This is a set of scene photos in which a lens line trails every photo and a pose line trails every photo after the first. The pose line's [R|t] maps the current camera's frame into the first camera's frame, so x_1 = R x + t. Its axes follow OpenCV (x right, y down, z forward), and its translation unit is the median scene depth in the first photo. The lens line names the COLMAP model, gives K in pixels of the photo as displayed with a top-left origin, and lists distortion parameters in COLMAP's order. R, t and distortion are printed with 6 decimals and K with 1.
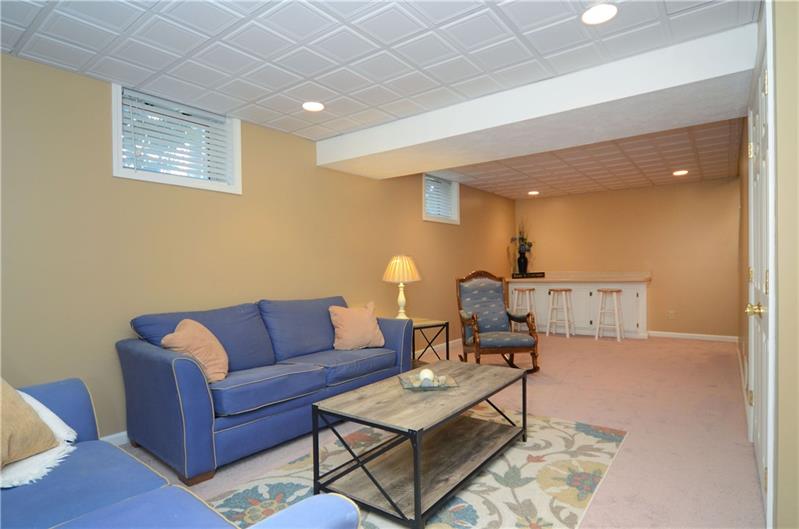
lens RADIAL K [[431.1, 0, 396.0], [0, 431.1, 263.8], [0, 0, 1]] dist [0.002464, 0.000457]
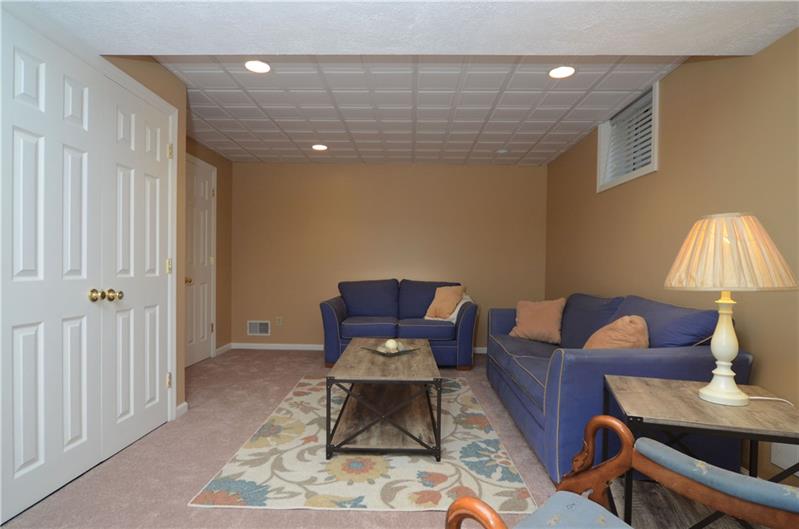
lens RADIAL K [[431.1, 0, 398.1], [0, 431.1, 269.0], [0, 0, 1]] dist [0.002464, 0.000457]
pose [[-0.806869, 0.003503, -0.590720, 0.718403], [0.000547, 0.999986, 0.005182, 0.034696], [0.590730, 0.003858, -0.806860, 1.843610]]
